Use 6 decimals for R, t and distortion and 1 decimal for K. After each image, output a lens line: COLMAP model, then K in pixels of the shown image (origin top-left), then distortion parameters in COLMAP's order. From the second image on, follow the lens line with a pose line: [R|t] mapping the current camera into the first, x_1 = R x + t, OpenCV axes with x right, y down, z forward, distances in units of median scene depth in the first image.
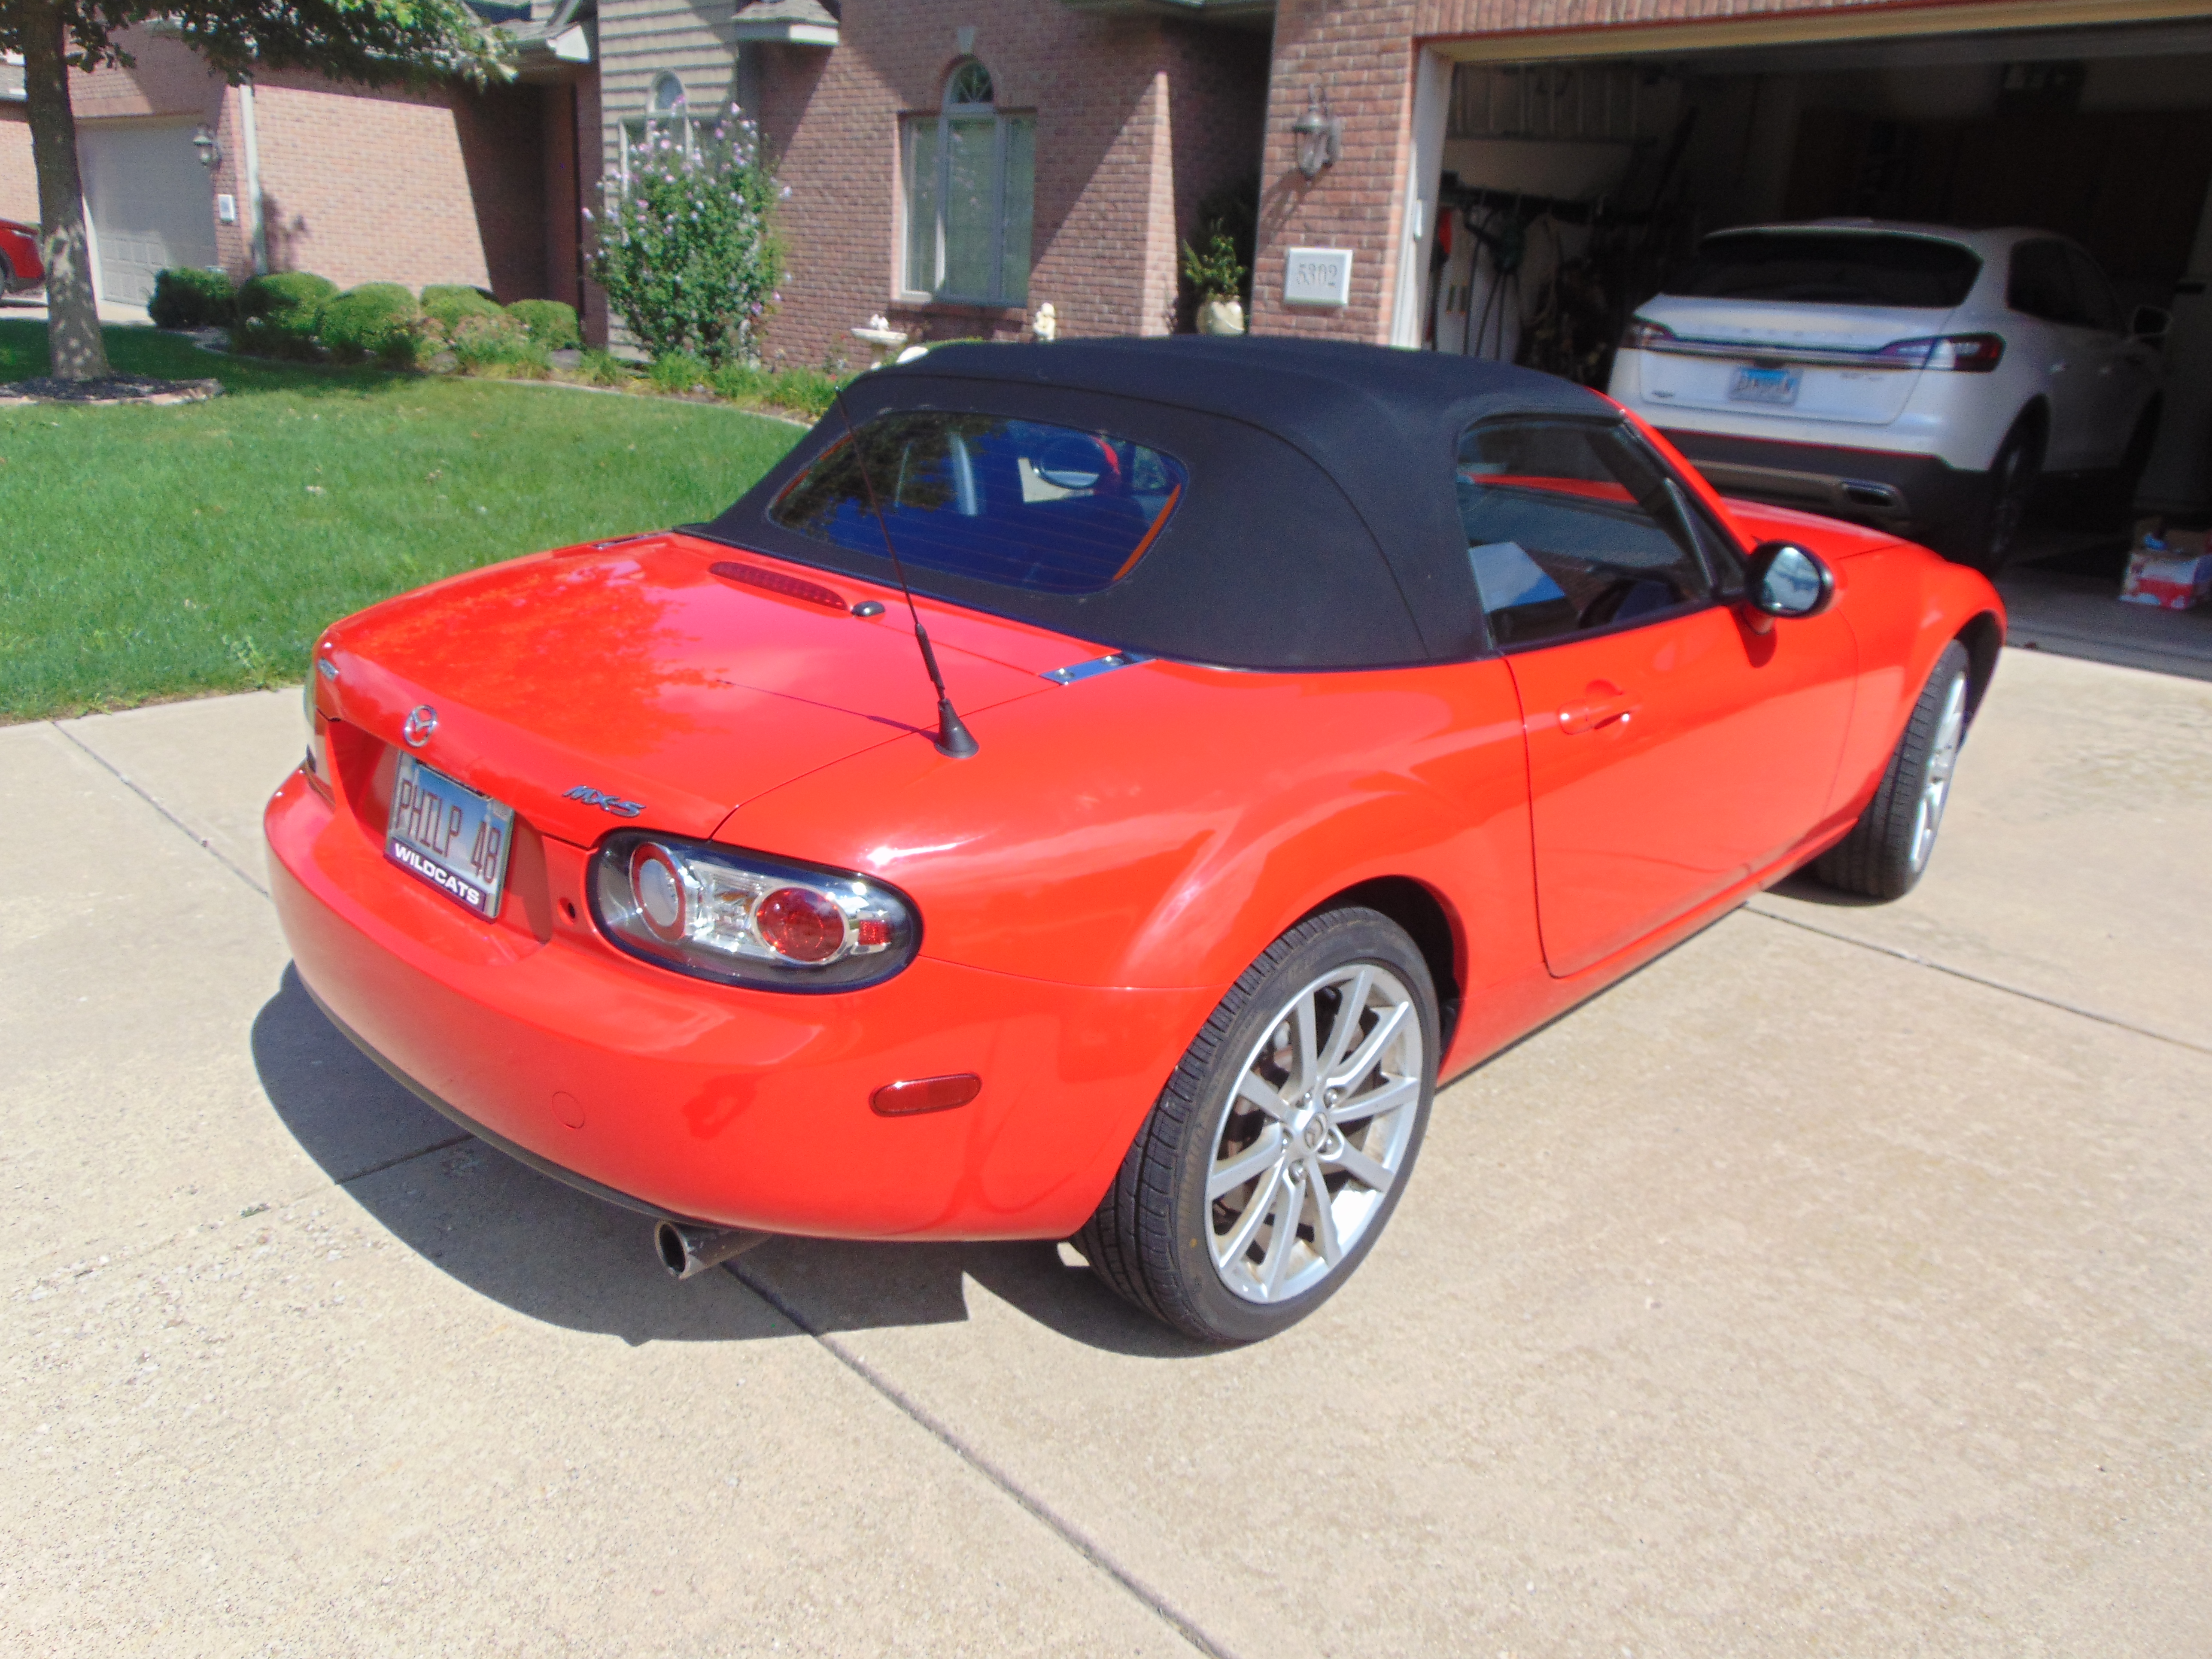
lens RADIAL K [[1630.2, 0, 1107.2], [0, 1630.2, 828.1], [0, 0, 1]] dist [-0.010134, 0.040534]
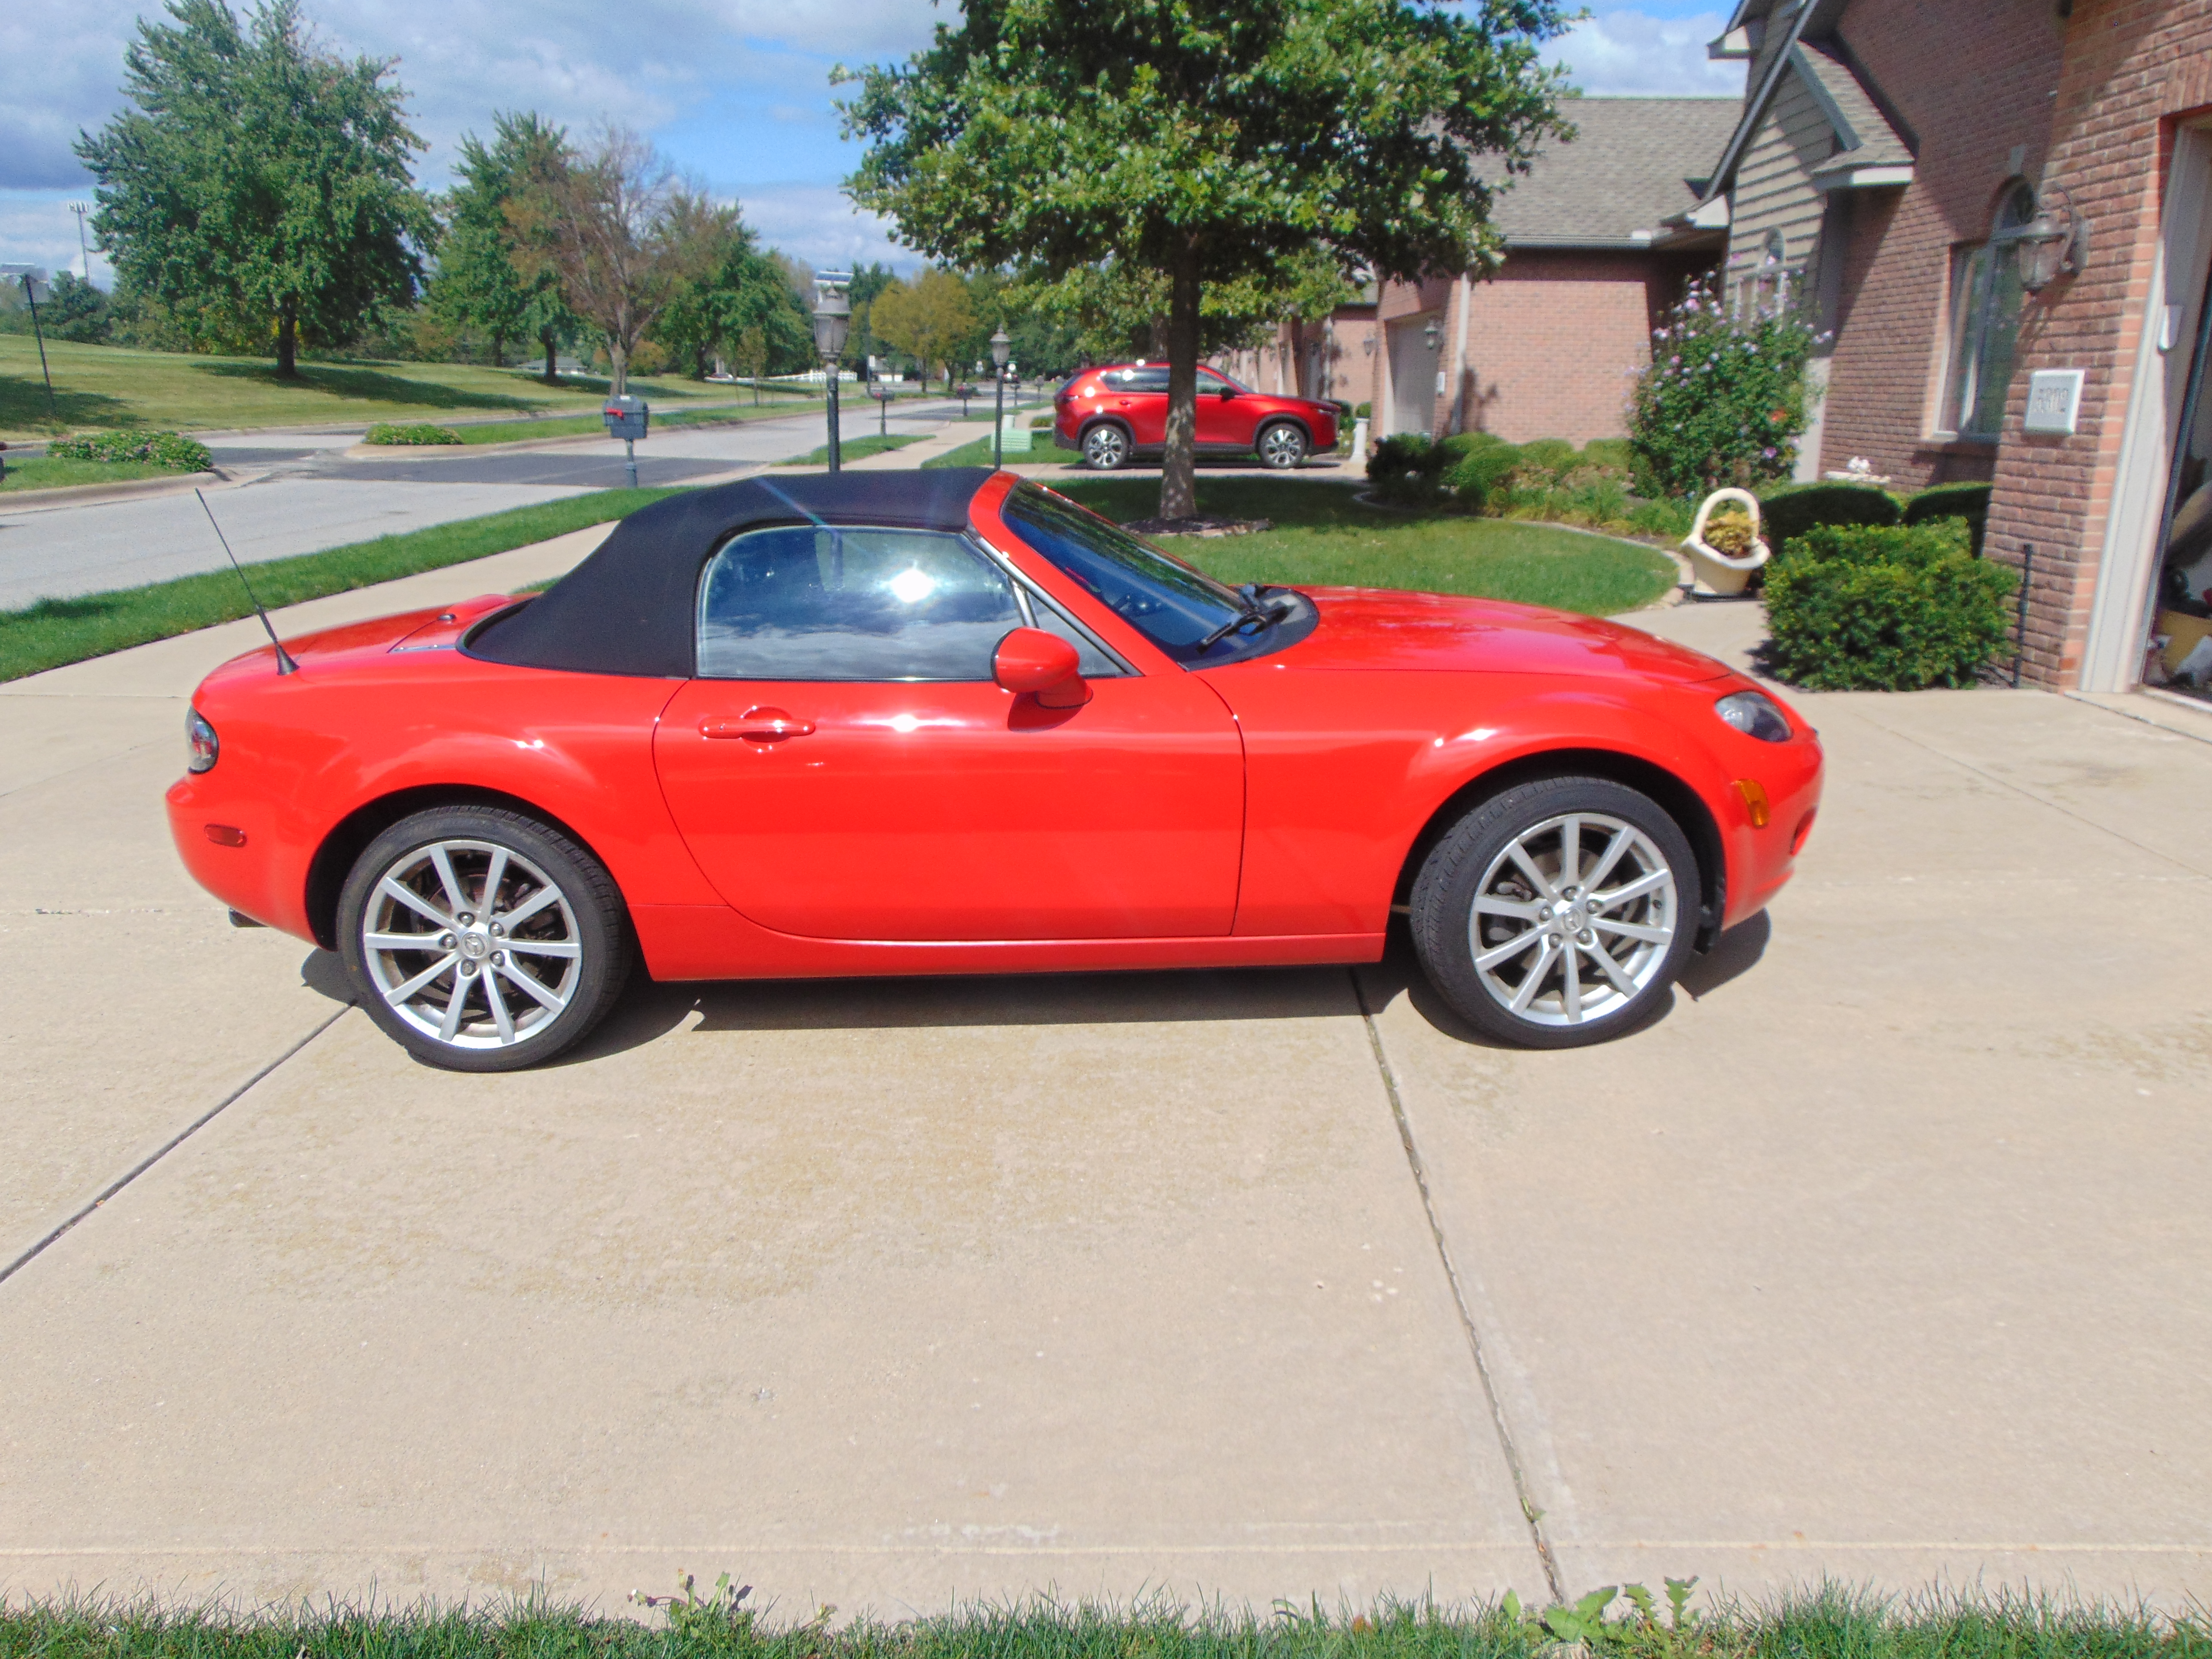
lens RADIAL K [[1630.2, 0, 1088.9], [0, 1630.2, 827.8], [0, 0, 1]] dist [-0.010134, 0.040534]
pose [[0.687531, 0.141259, -0.712283, 0.431998], [-0.202565, 0.979268, -0.001319, -0.012940], [0.697329, 0.145190, 0.701891, 0.068803]]
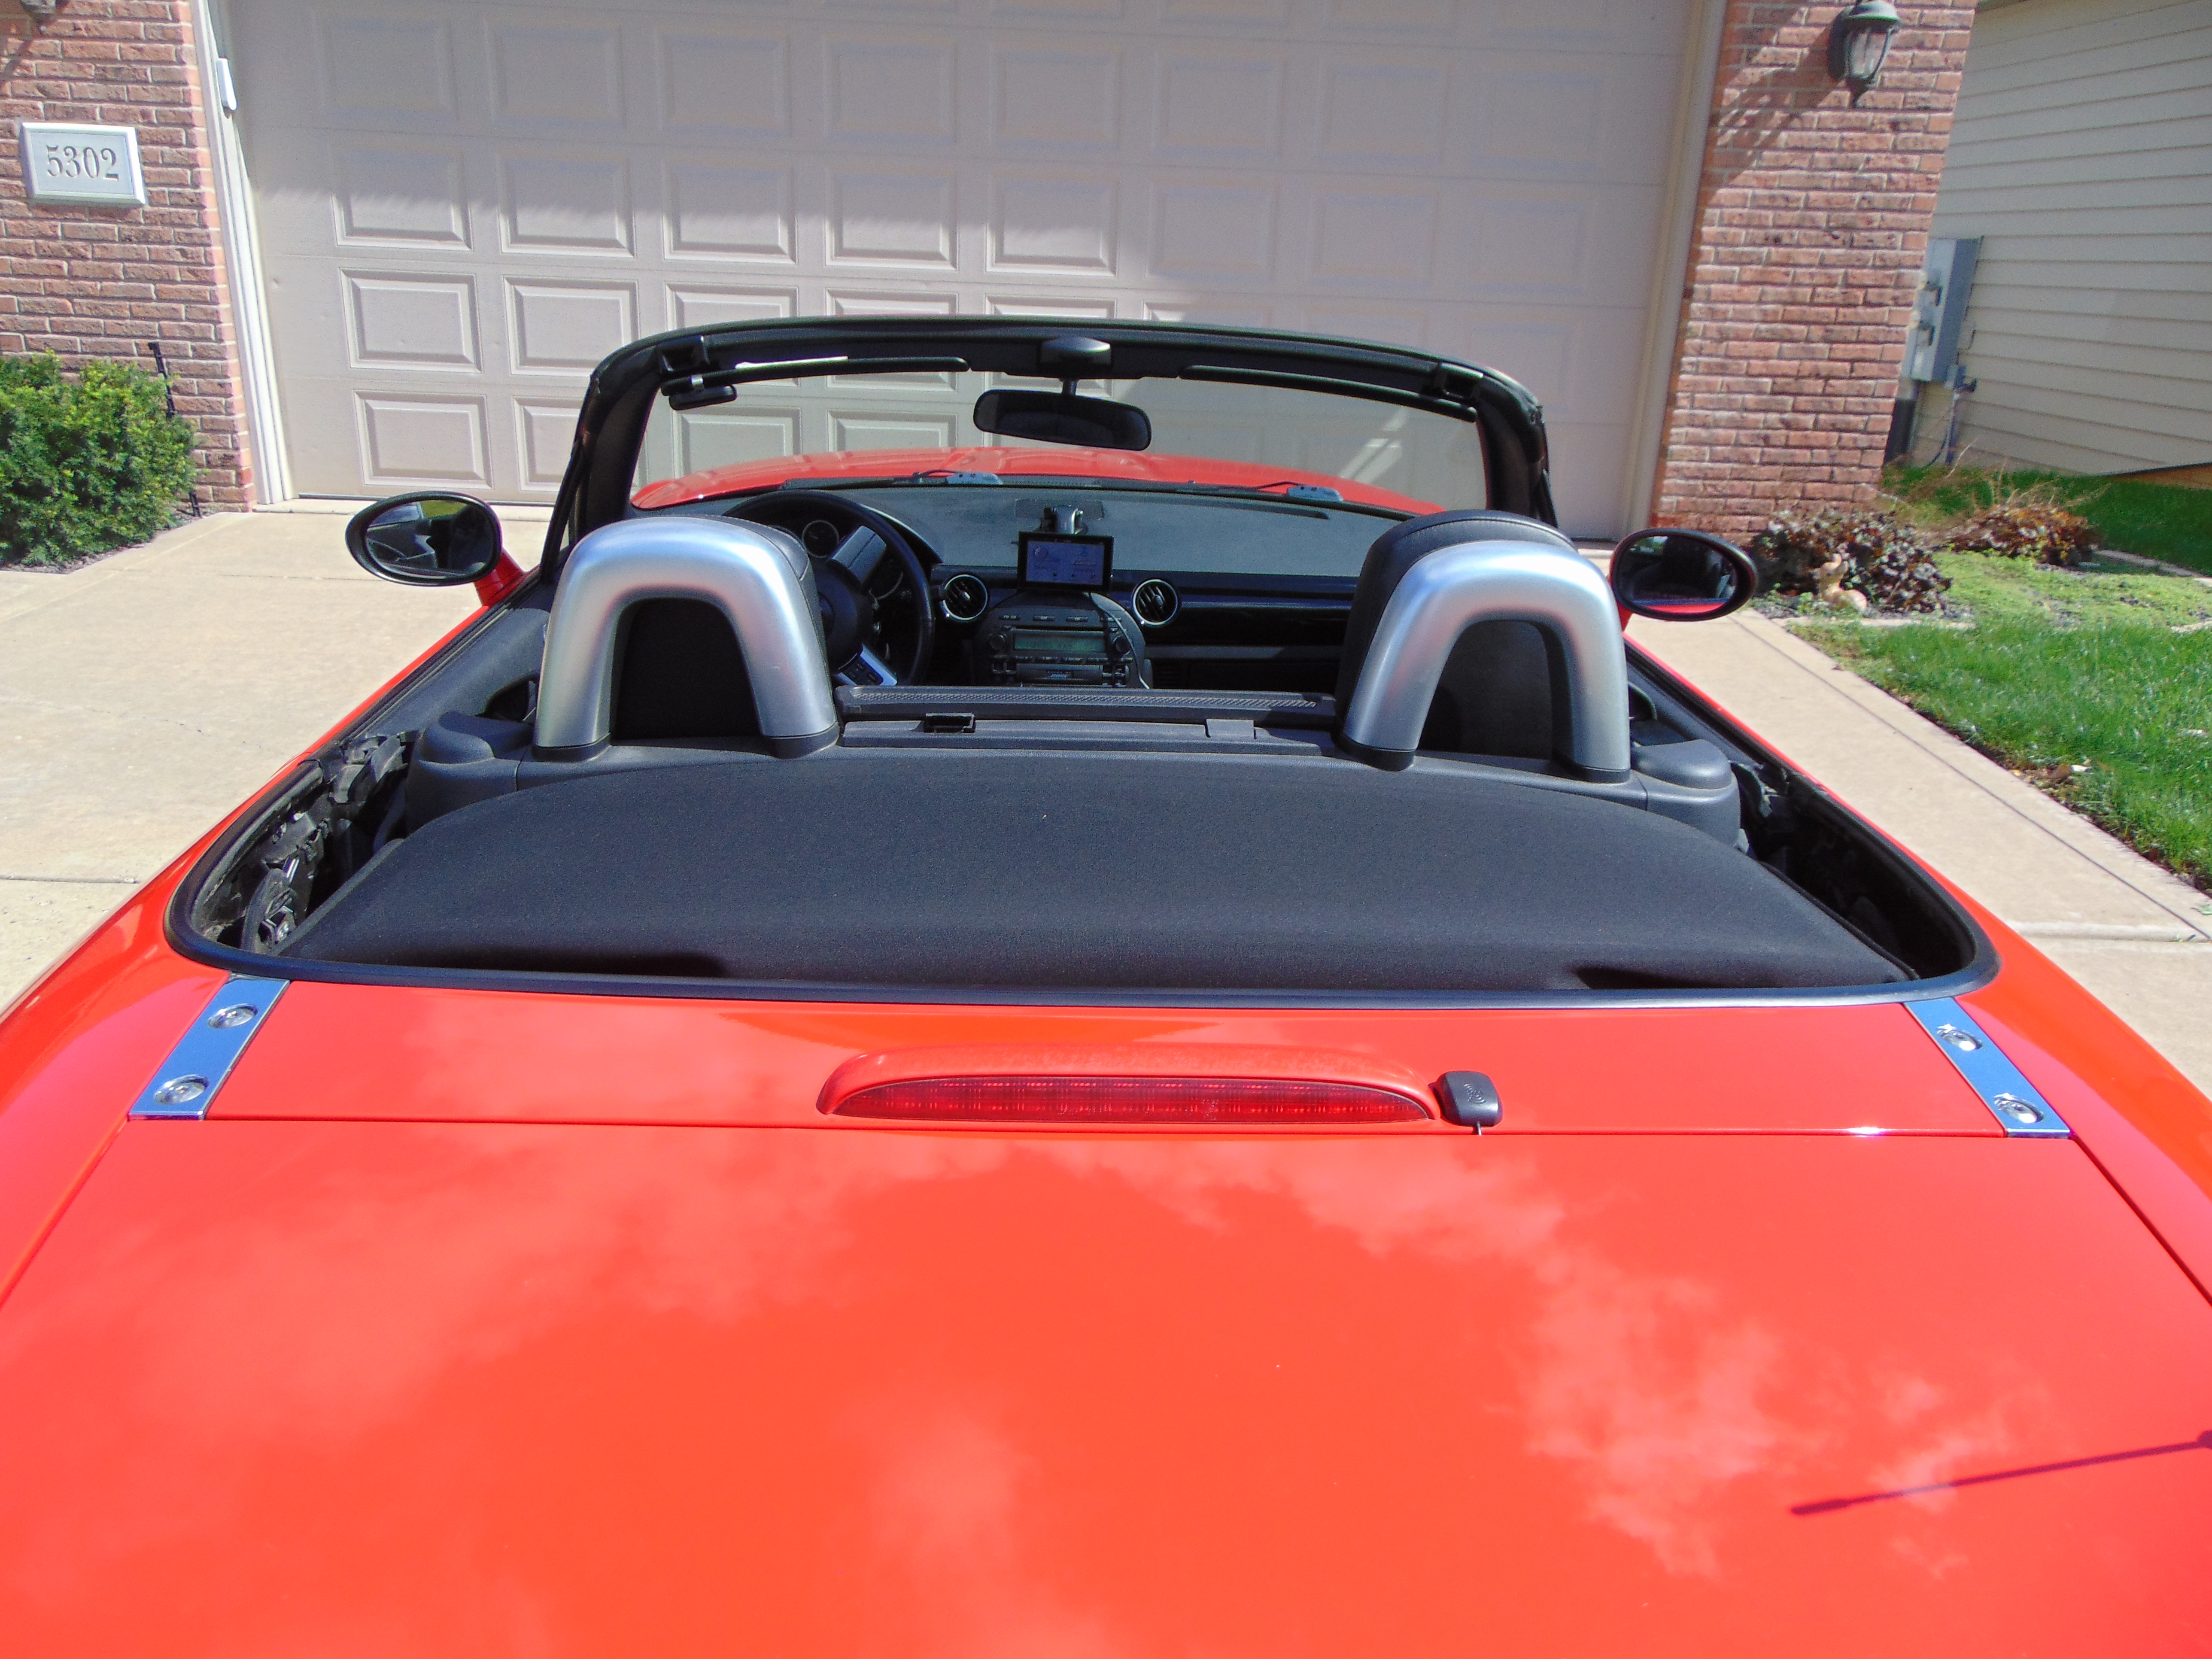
lens RADIAL K [[1630.2, 0, 1076.5], [0, 1630.2, 819.5], [0, 0, 1]] dist [-0.010134, 0.040534]
pose [[0.695306, -0.278278, 0.662654, -0.124771], [0.233315, 0.959461, 0.158109, -0.077325], [-0.679789, 0.044673, 0.732046, 0.197487]]
